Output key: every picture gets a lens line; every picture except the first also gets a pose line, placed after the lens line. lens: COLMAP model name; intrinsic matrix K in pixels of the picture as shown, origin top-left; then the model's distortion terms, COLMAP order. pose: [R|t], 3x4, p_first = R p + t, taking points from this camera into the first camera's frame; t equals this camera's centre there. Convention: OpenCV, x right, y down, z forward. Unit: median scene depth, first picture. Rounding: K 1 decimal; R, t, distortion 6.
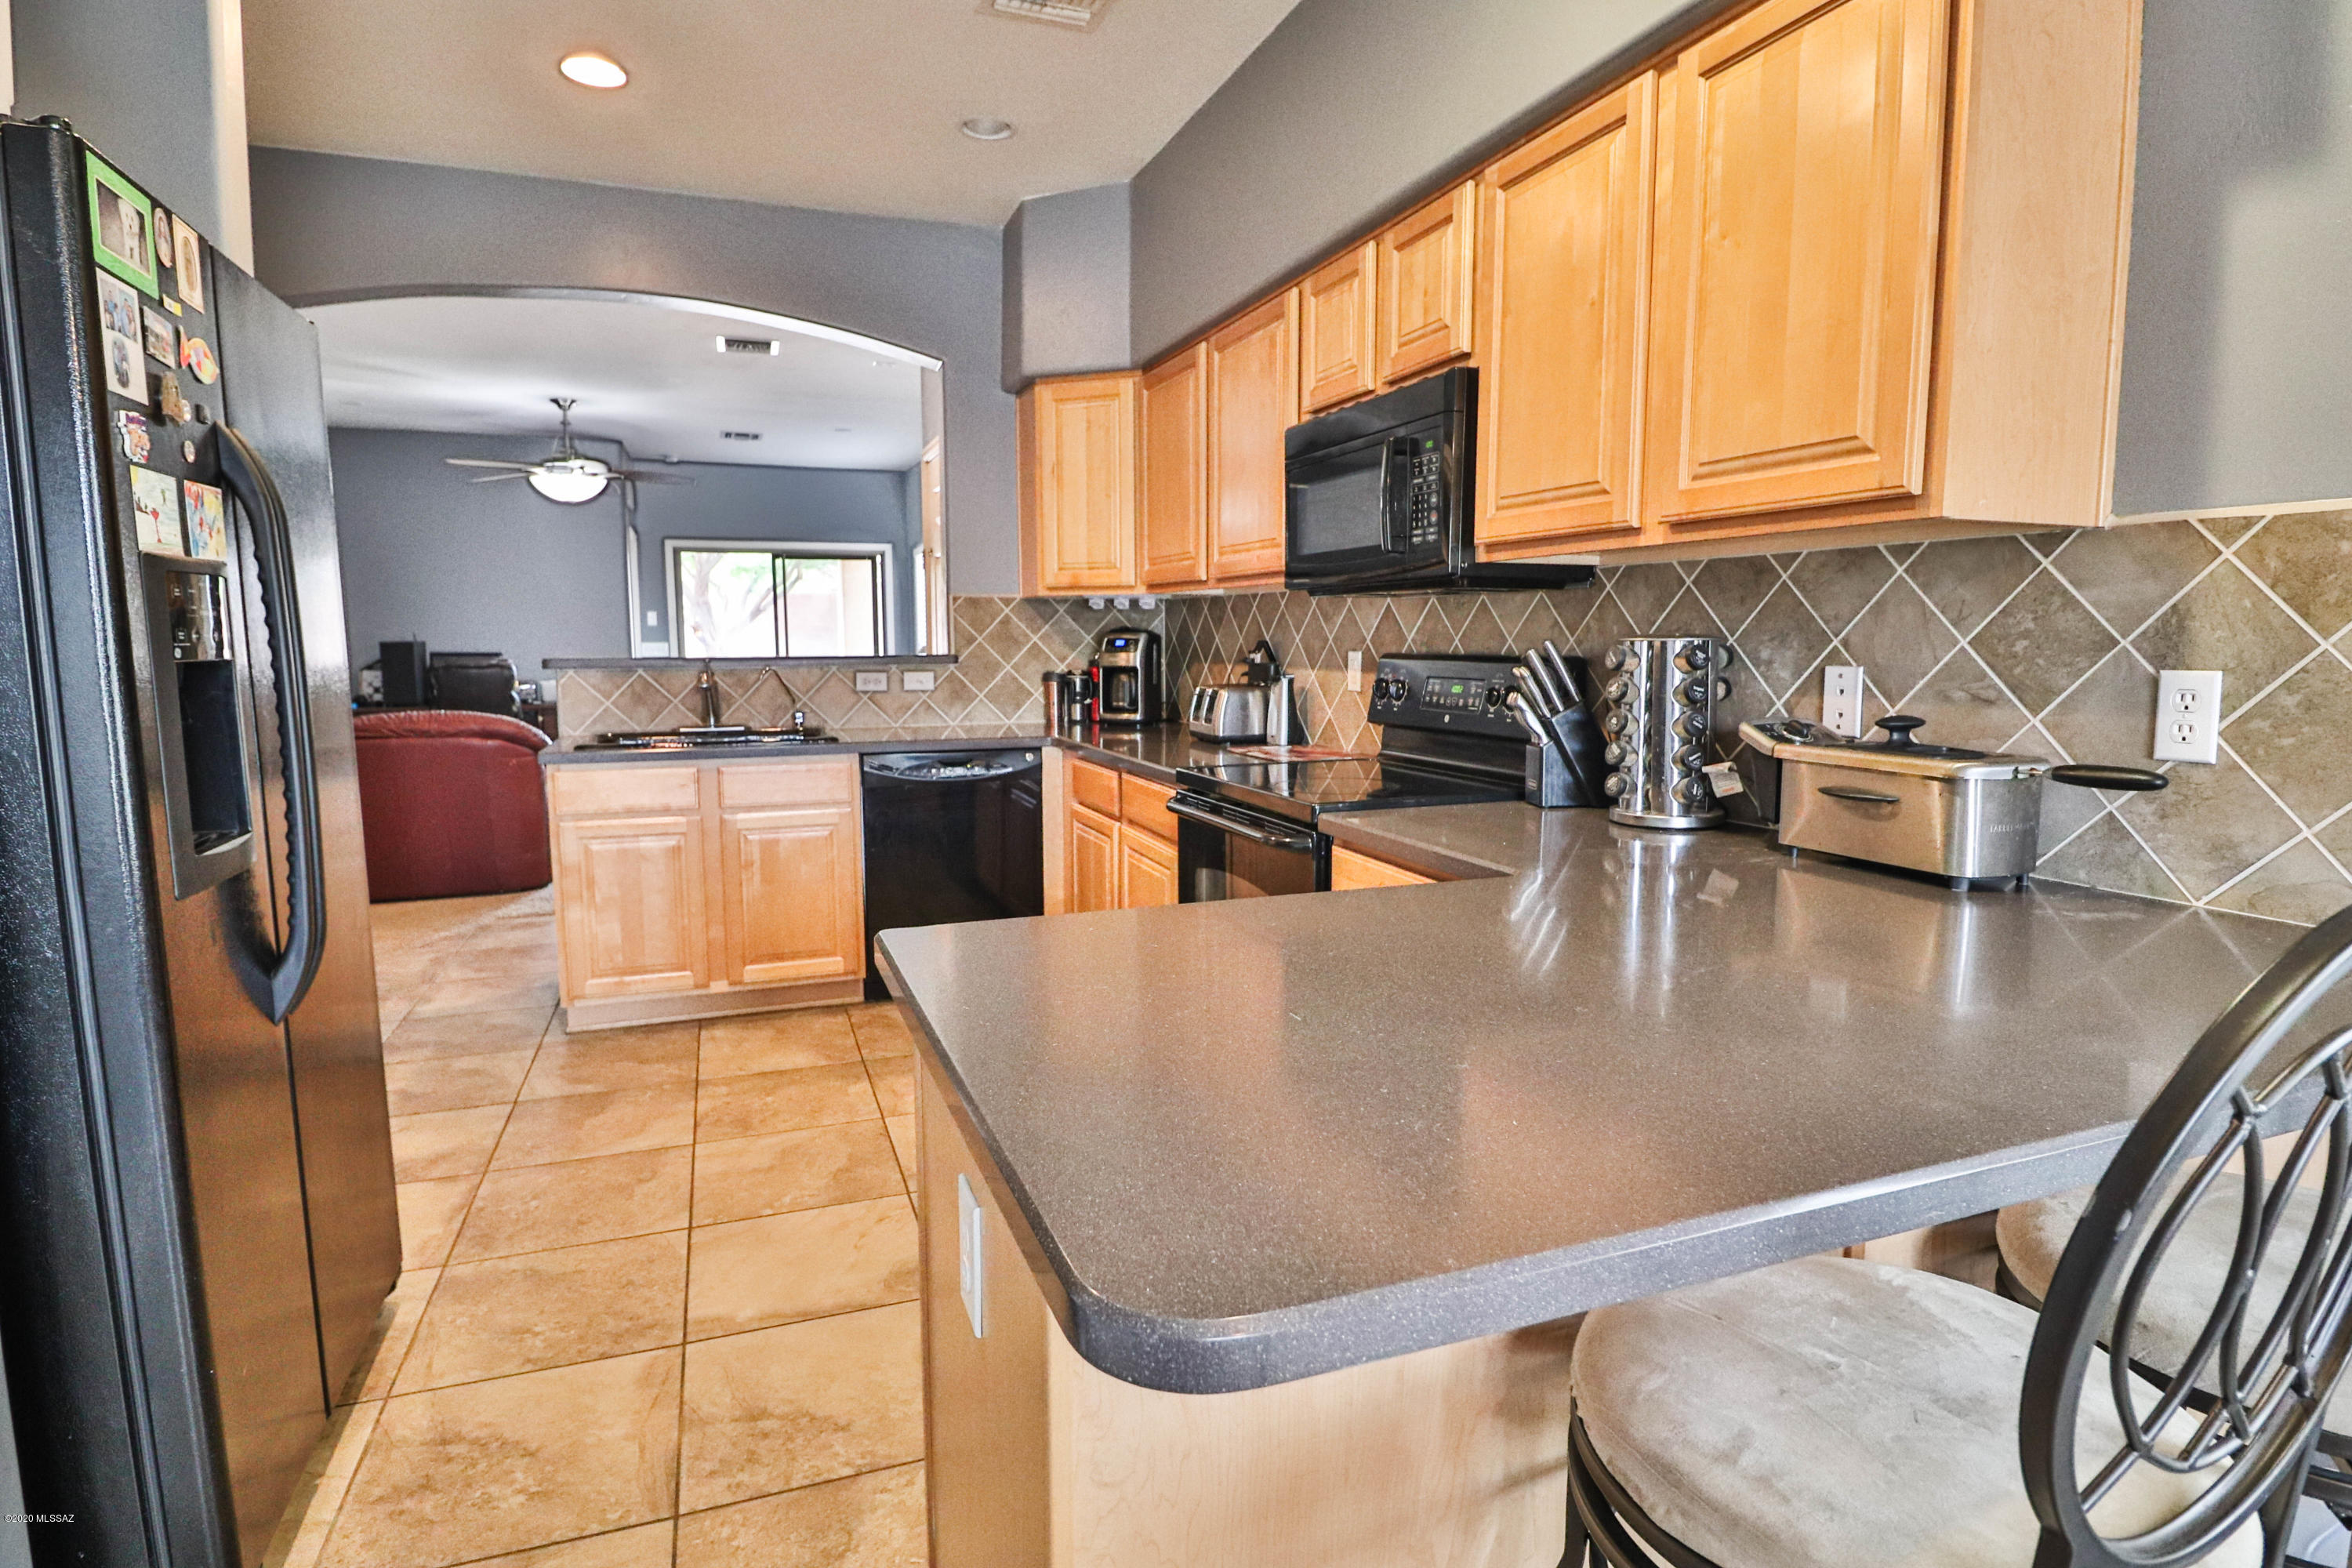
lens RADIAL K [[1206.2, 0, 1173.1], [0, 1206.2, 775.4], [0, 0, 1]] dist [0.001675, -0.020420]
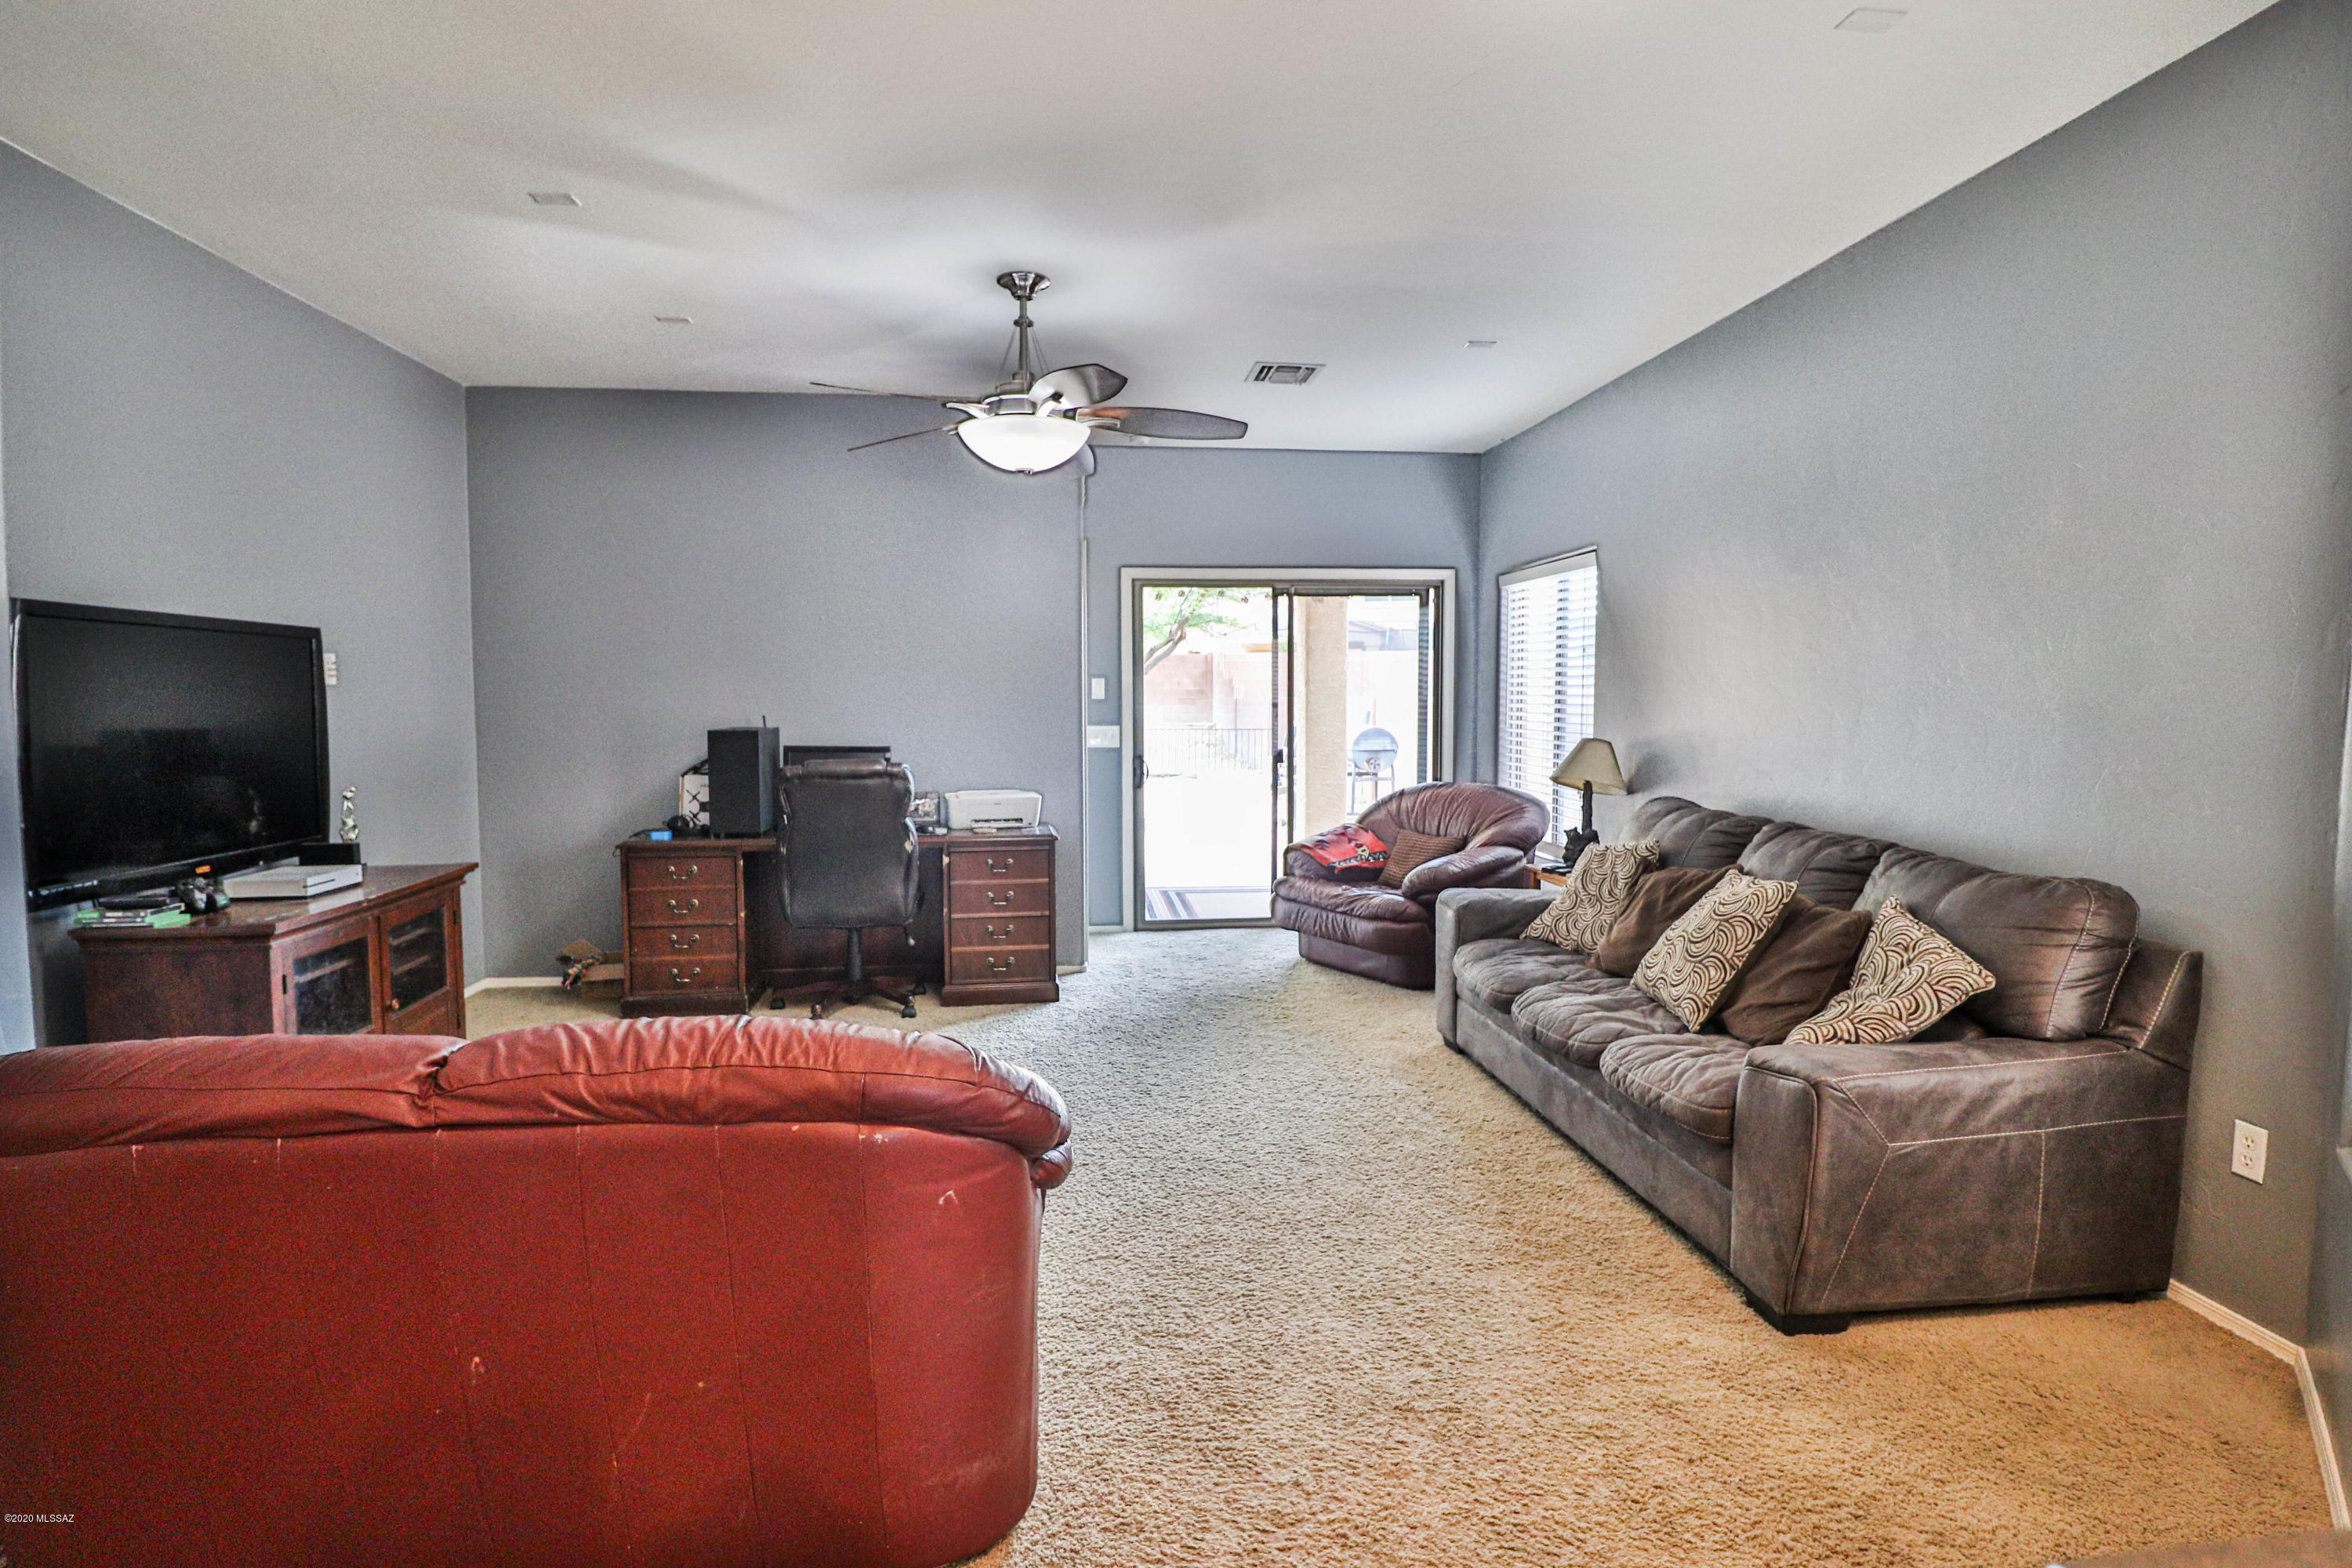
lens RADIAL K [[1206.2, 0, 1173.1], [0, 1206.2, 775.4], [0, 0, 1]] dist [0.001675, -0.020420]
pose [[0.965741, 0.016072, -0.259009, -0.492495], [-0.030250, 0.998248, -0.050847, -0.113812], [0.257739, 0.056940, 0.964535, 0.846024]]
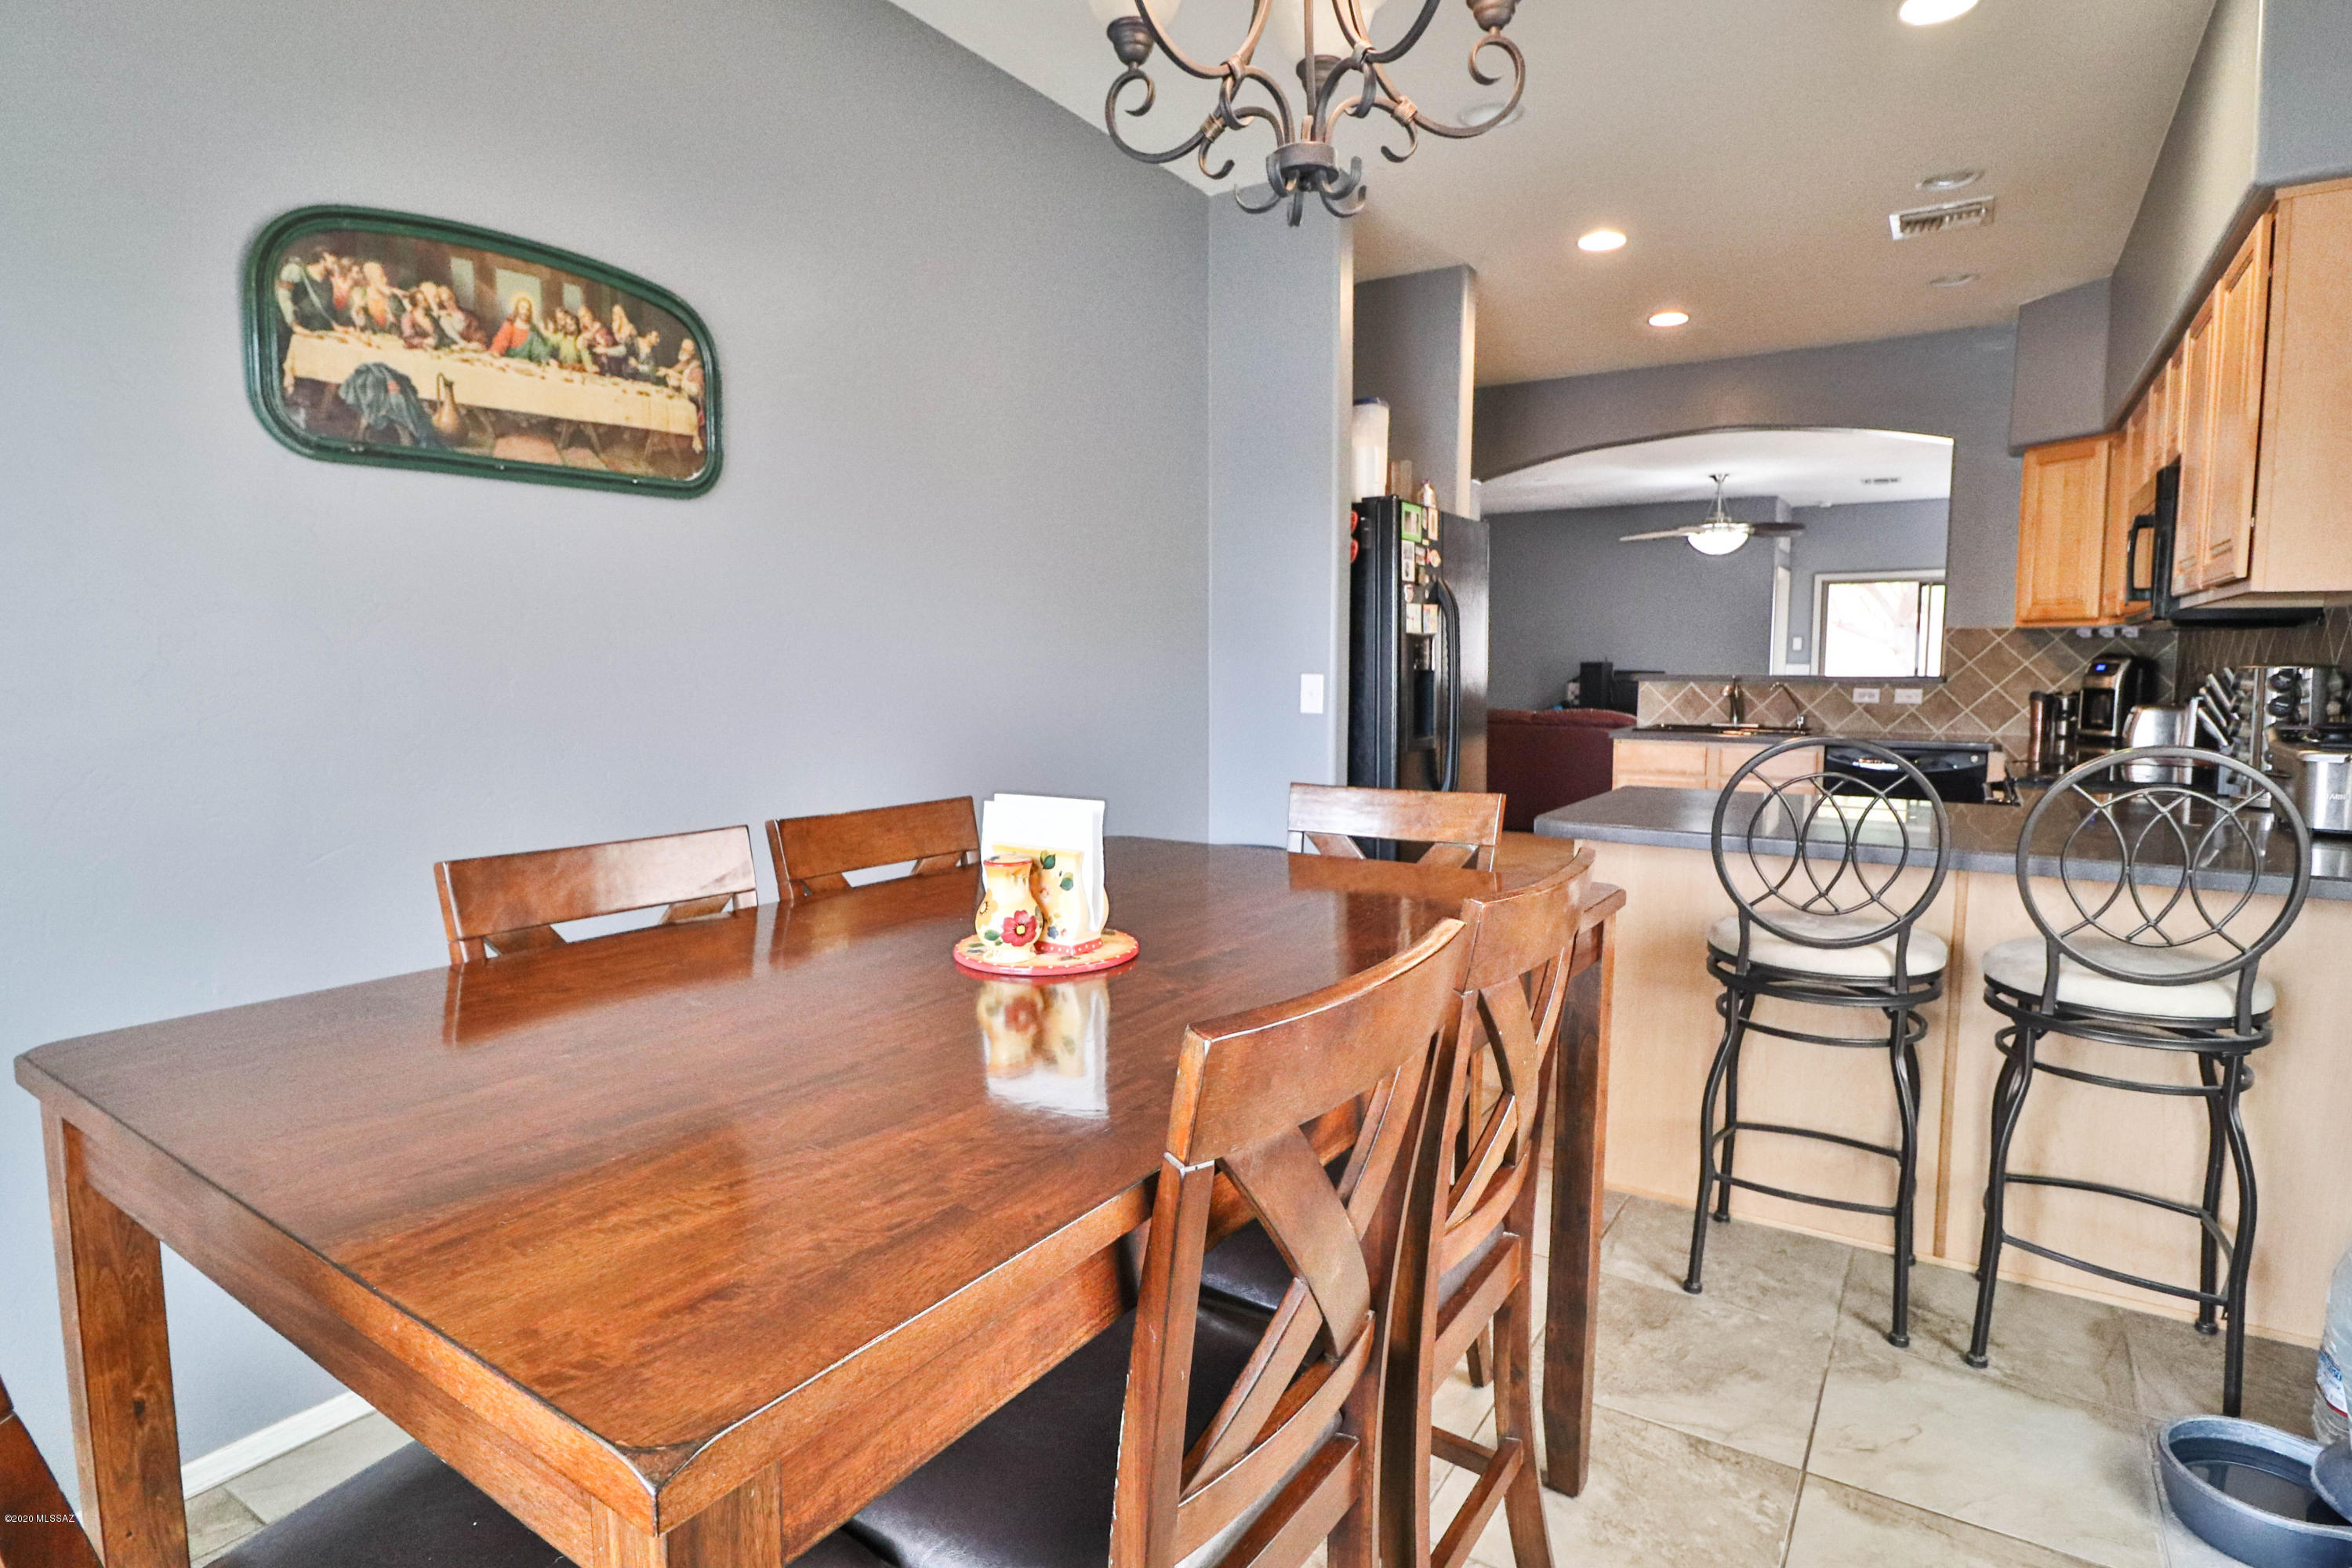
lens RADIAL K [[1206.2, 0, 1173.1], [0, 1206.2, 775.4], [0, 0, 1]] dist [0.001675, -0.020420]
pose [[0.586462, 0.079832, -0.806033, 0.344859], [-0.093499, 0.995151, 0.030534, 0.035771], [0.804562, 0.057456, 0.591082, -0.339494]]
